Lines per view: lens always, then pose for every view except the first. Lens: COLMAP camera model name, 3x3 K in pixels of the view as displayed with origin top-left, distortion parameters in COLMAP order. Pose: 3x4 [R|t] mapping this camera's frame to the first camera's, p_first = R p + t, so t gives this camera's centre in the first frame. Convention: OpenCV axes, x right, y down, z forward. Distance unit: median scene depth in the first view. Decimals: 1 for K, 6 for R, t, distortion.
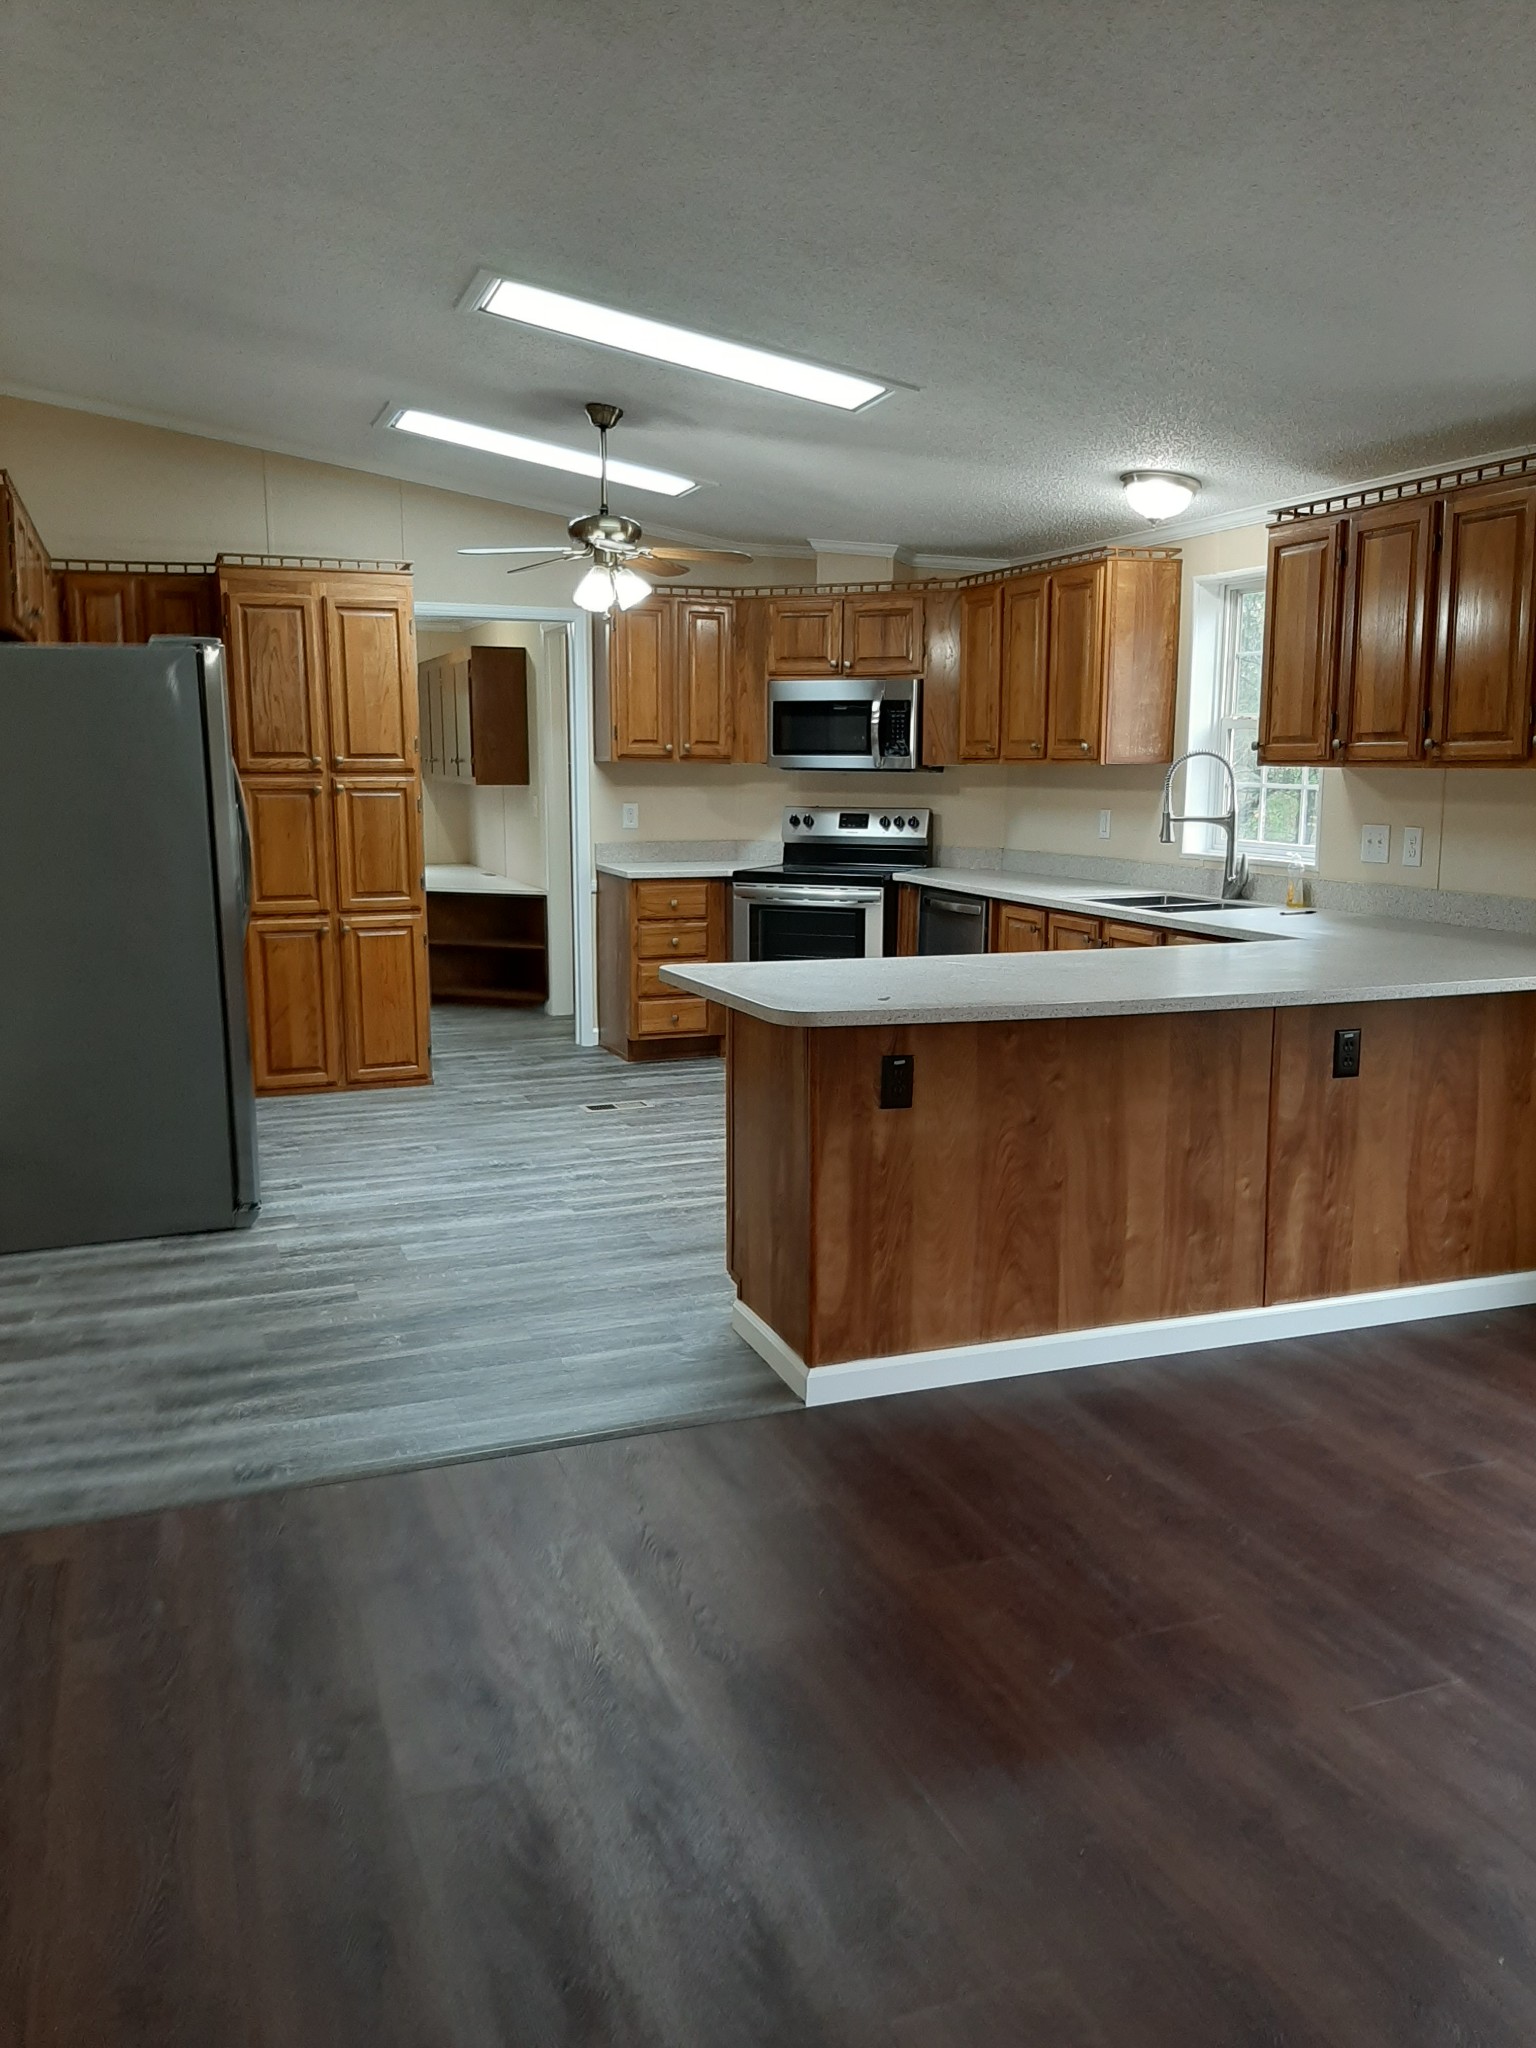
lens RADIAL K [[1577.5, 0, 779.0], [0, 1577.5, 1028.0], [0, 0, 1]] dist [0.076783, -0.173200]
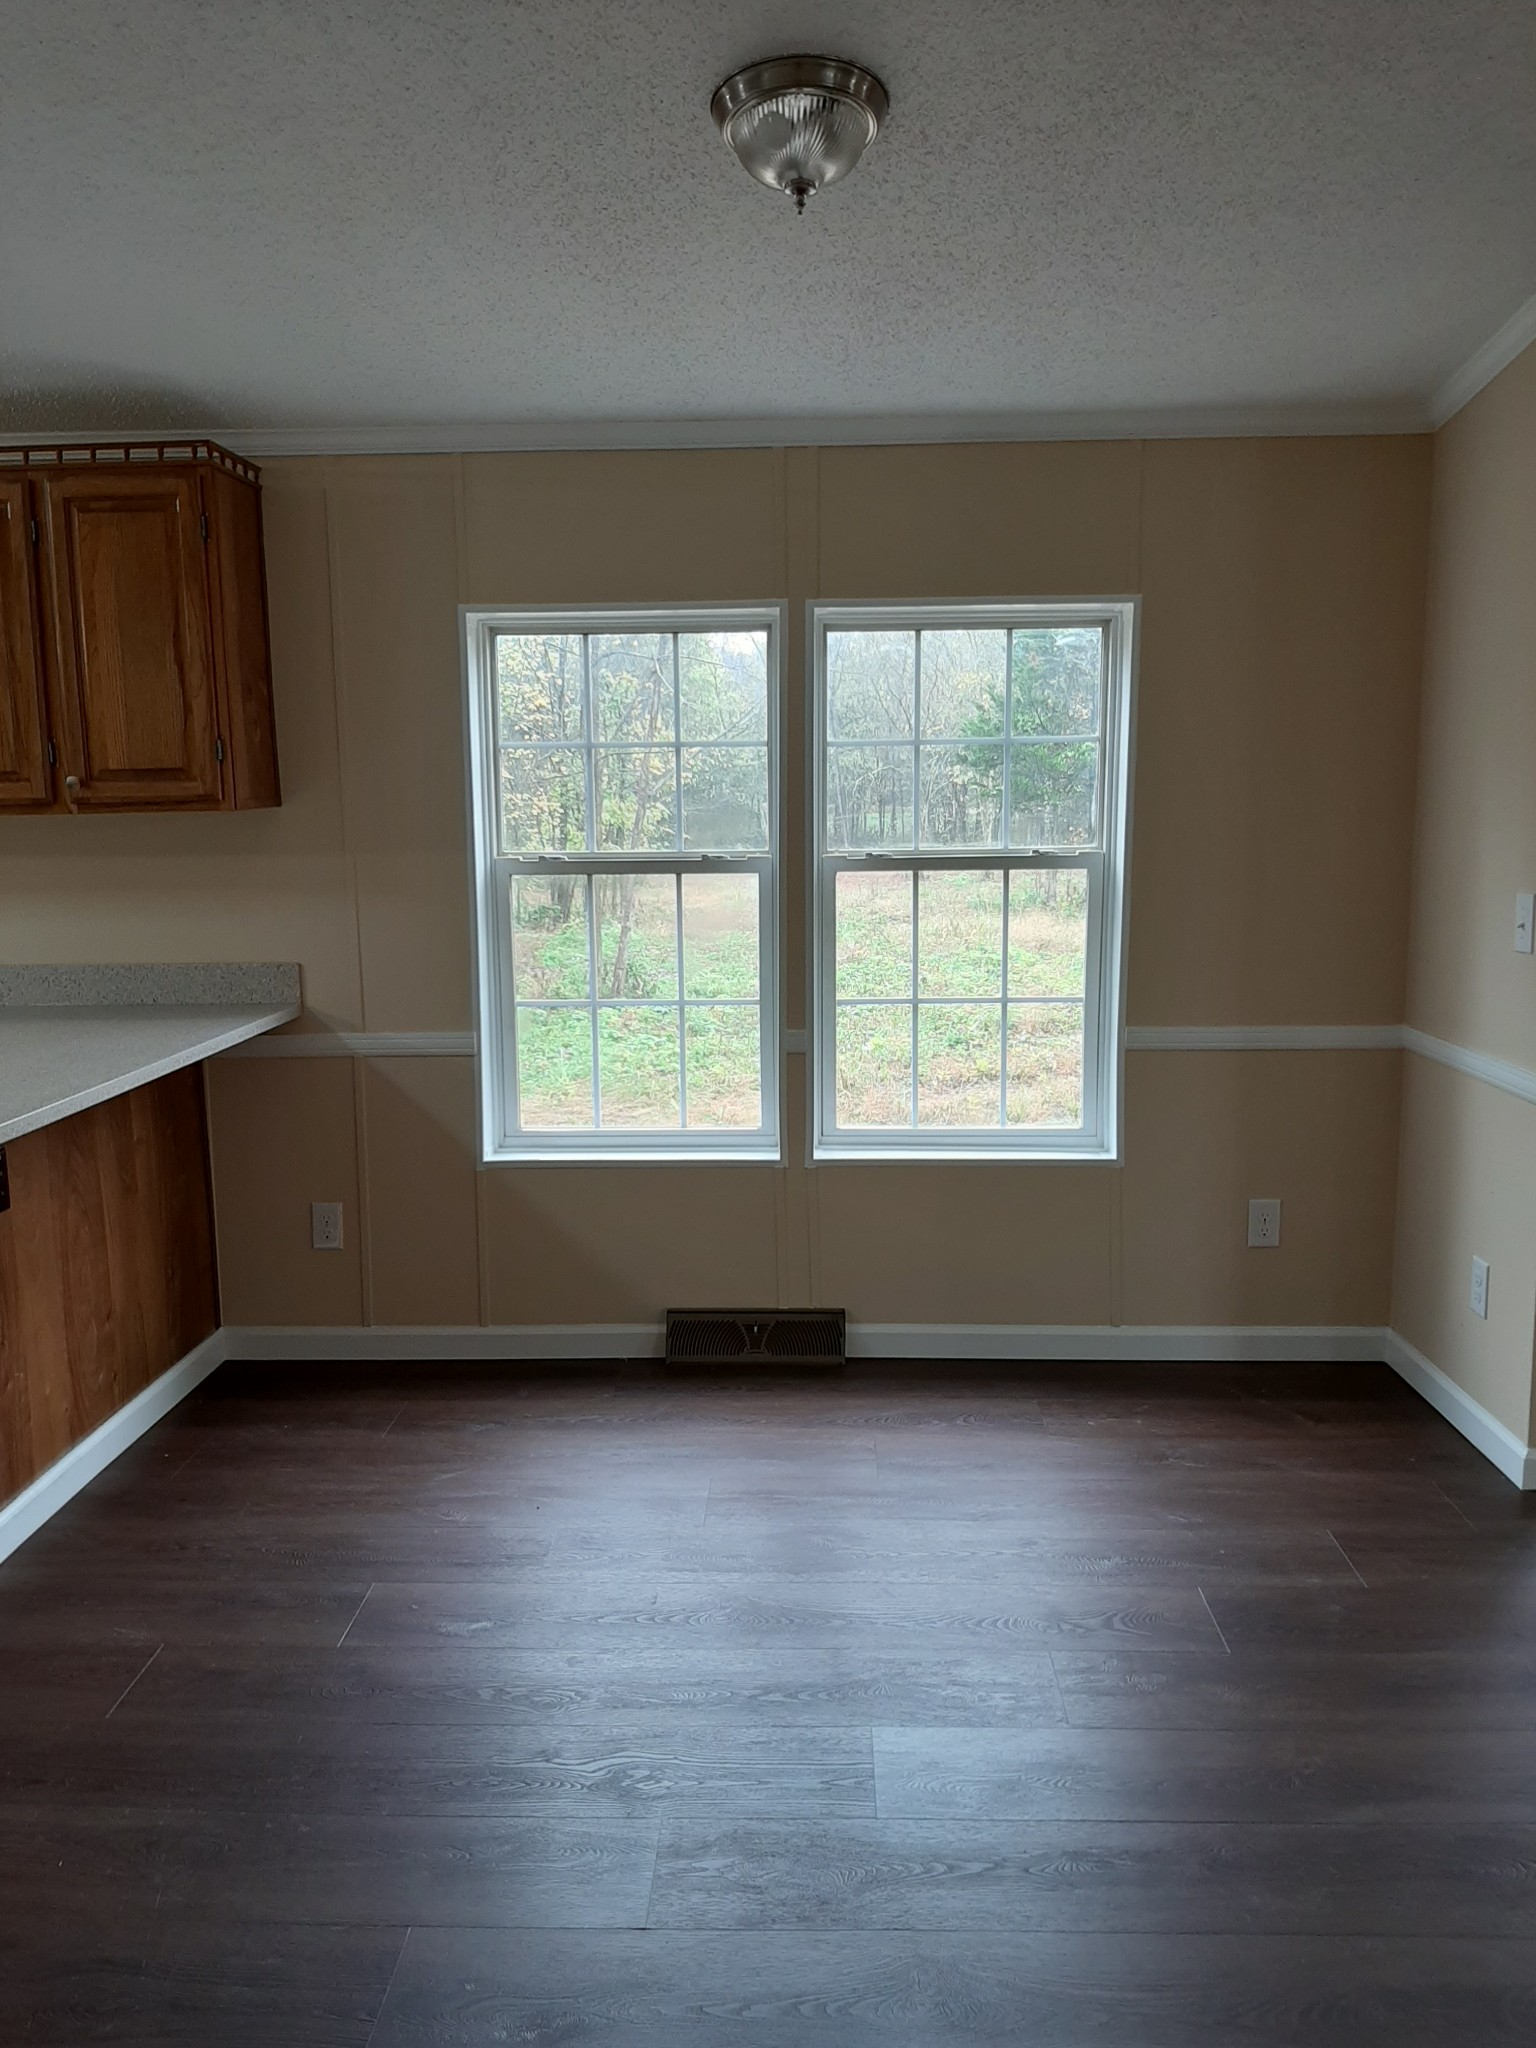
lens RADIAL K [[1577.5, 0, 779.0], [0, 1577.5, 1028.0], [0, 0, 1]] dist [0.076783, -0.173200]
pose [[0.383810, -0.135688, 0.913389, -0.150586], [0.163347, 0.983523, 0.077468, -0.043351], [-0.908850, 0.119466, 0.399650, 0.259456]]
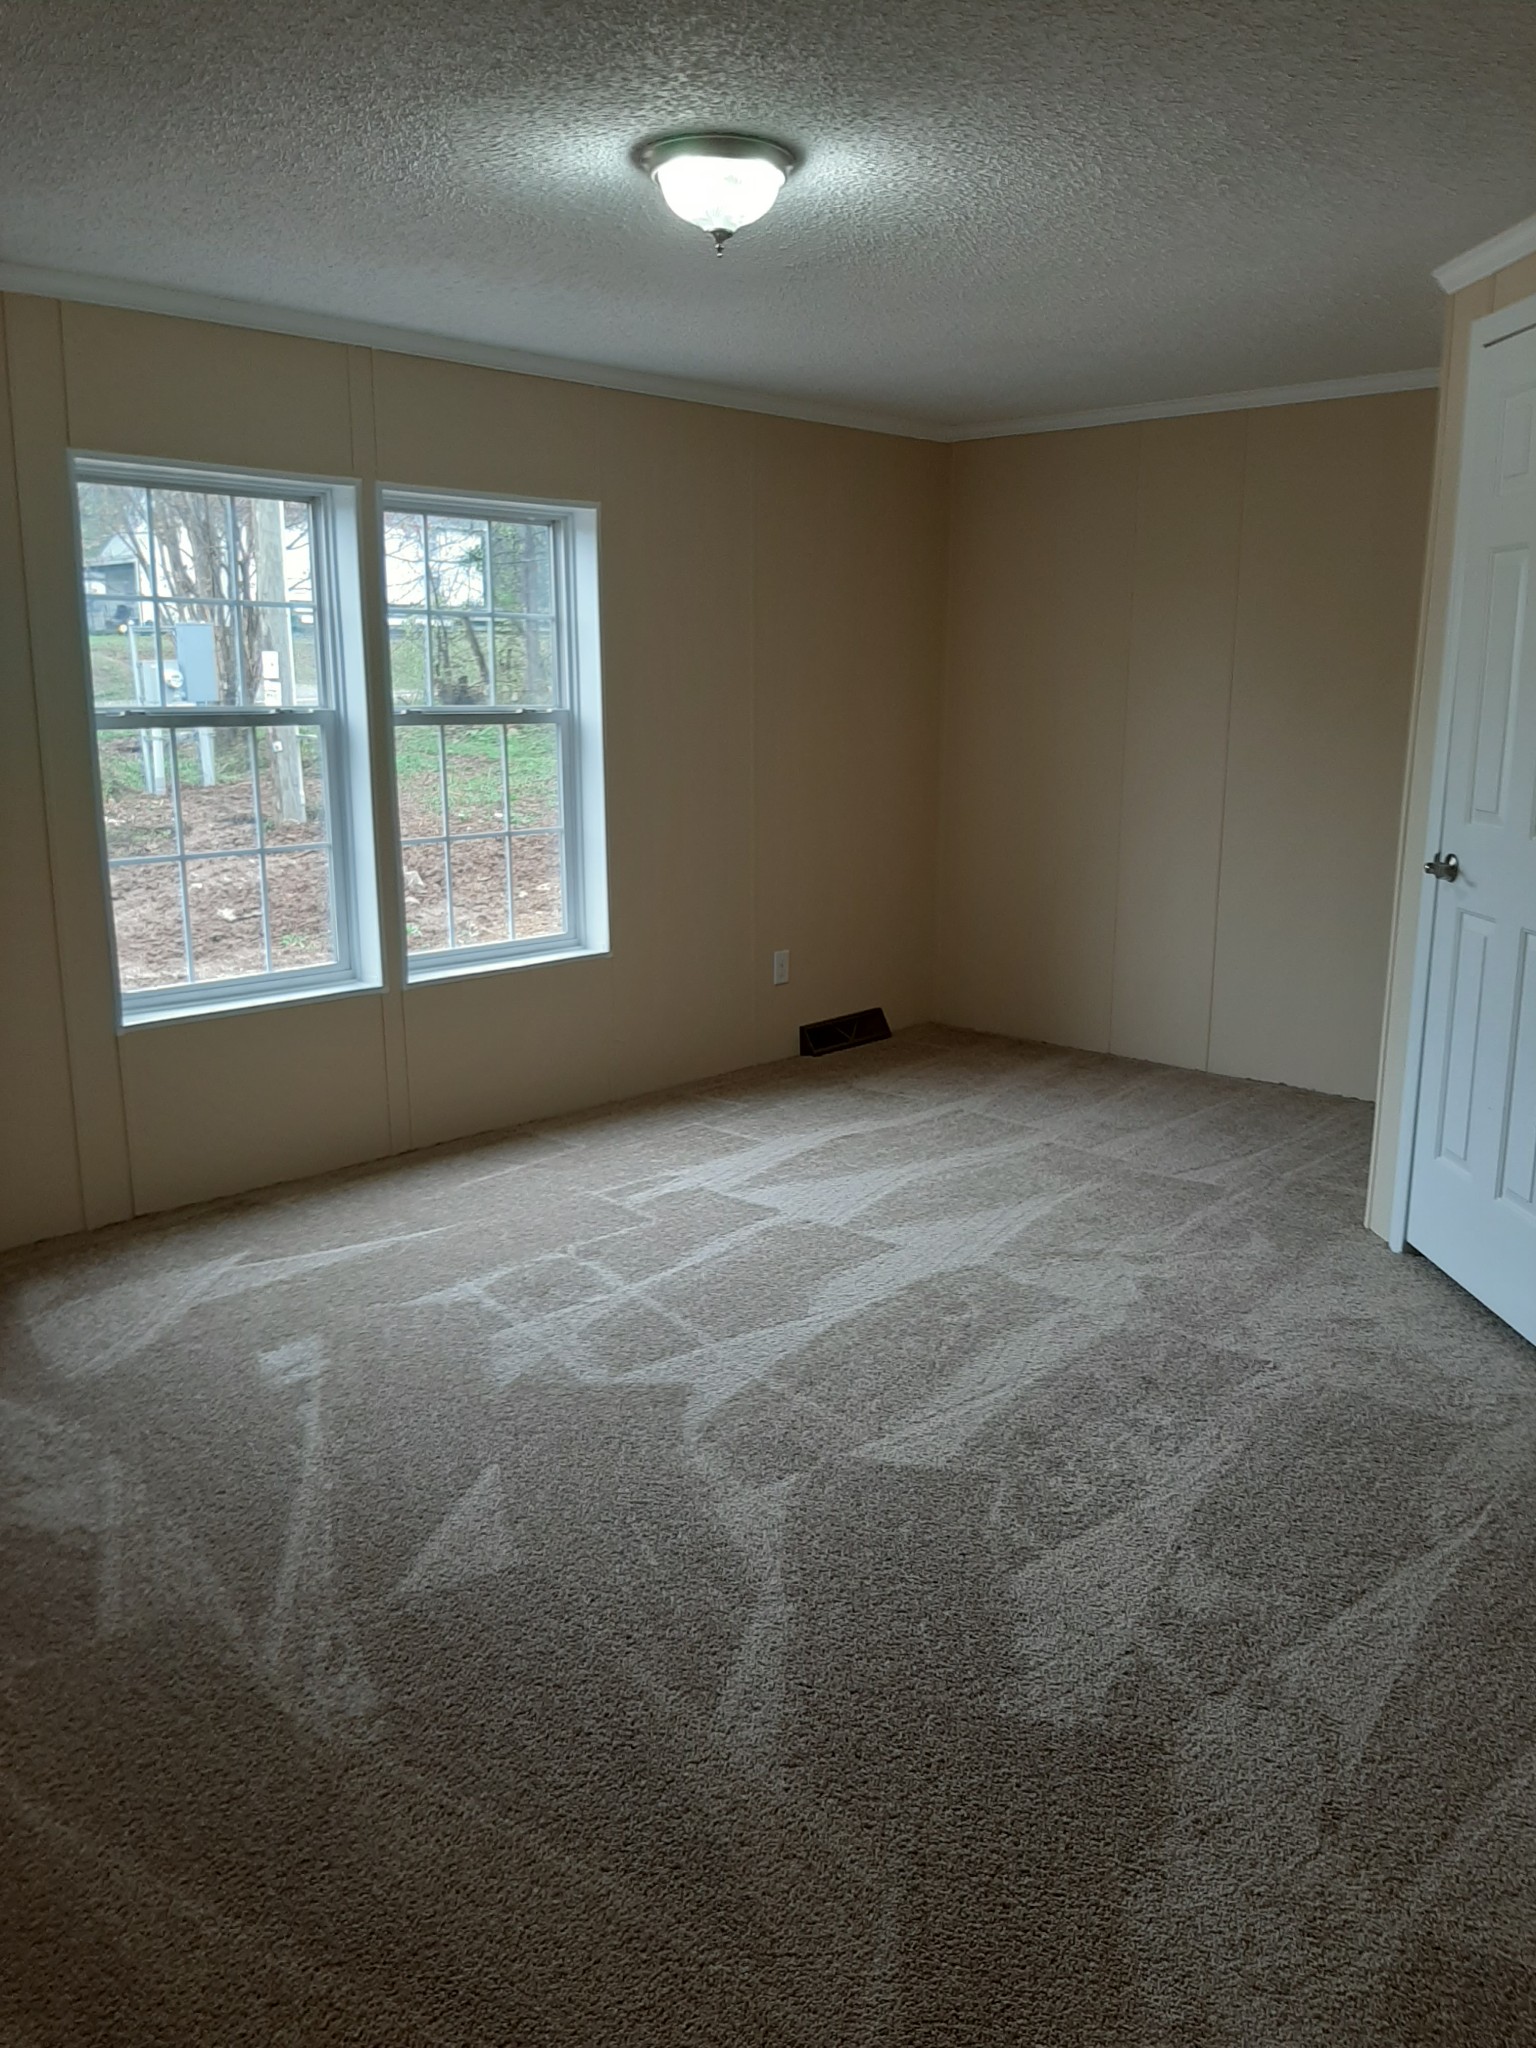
lens RADIAL K [[1577.5, 0, 779.0], [0, 1577.5, 1028.0], [0, 0, 1]] dist [0.076783, -0.173200]
pose [[-0.414670, -0.194810, 0.888874, -0.347270], [0.154865, 0.947457, 0.279896, -0.115948], [-0.896697, 0.253720, -0.362713, 0.726674]]
